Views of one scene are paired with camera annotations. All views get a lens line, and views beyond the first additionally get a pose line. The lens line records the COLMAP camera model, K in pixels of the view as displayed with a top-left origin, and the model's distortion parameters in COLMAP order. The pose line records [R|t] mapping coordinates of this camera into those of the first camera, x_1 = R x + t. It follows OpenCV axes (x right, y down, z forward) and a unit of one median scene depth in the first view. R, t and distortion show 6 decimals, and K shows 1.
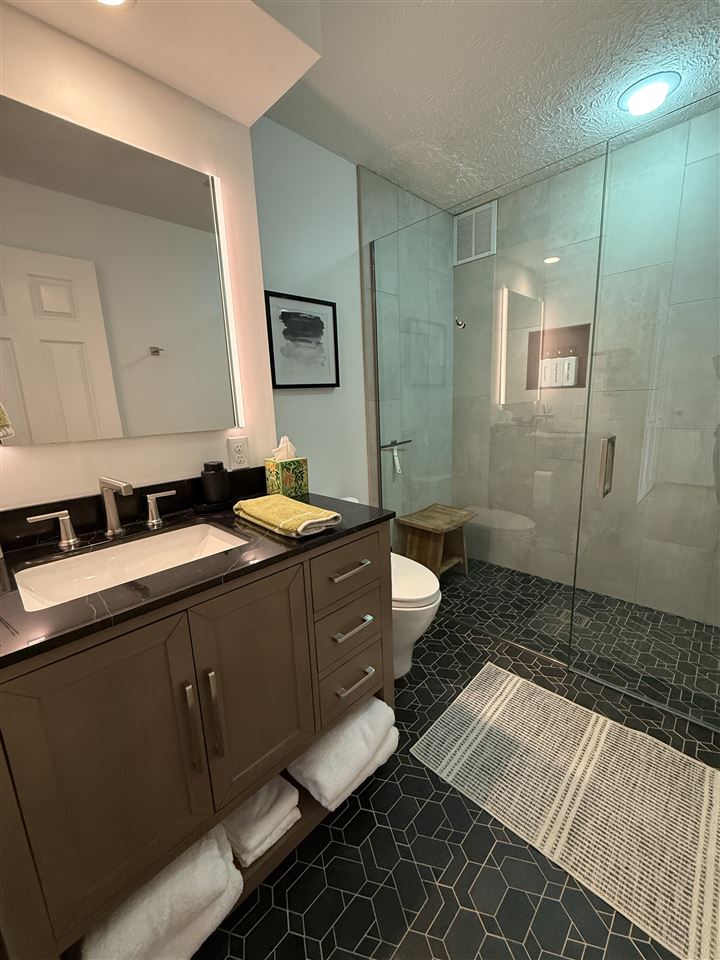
lens RADIAL K [[387.7, 0, 360.0], [0, 387.7, 480.0], [0, 0, 1]] dist [0.011400, -0.003771]
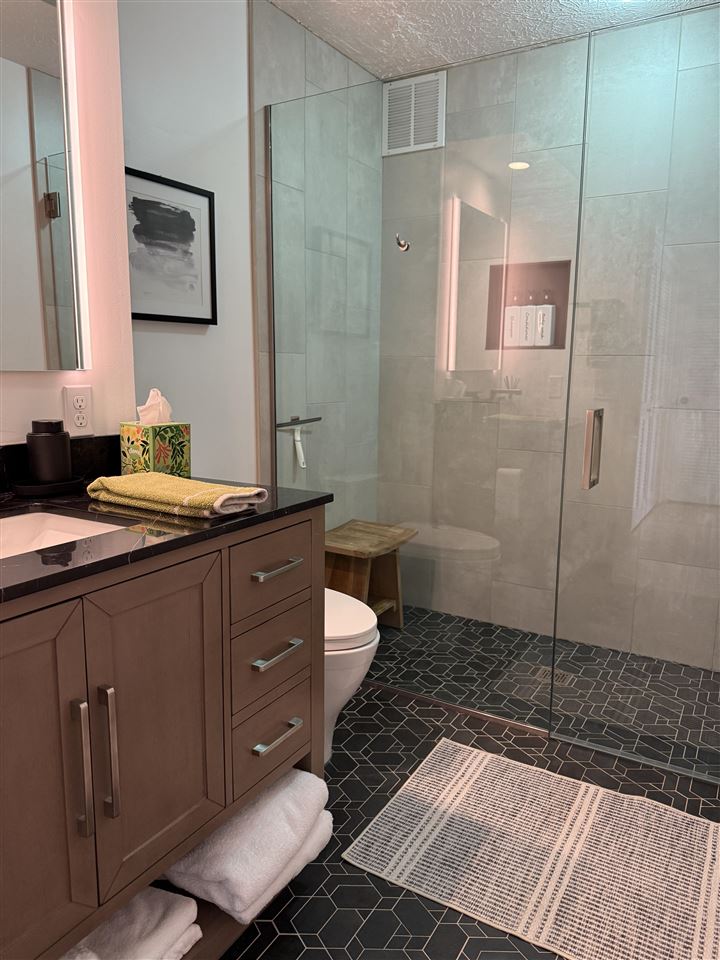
lens RADIAL K [[682.2, 0, 363.3], [0, 682.2, 481.2], [0, 0, 1]] dist [0.068073, -0.084895]
pose [[0.970311, 0.009571, 0.241670, -0.106195], [0.000067, 0.999206, -0.039844, 0.072015], [-0.241859, 0.038677, 0.969540, -0.160190]]
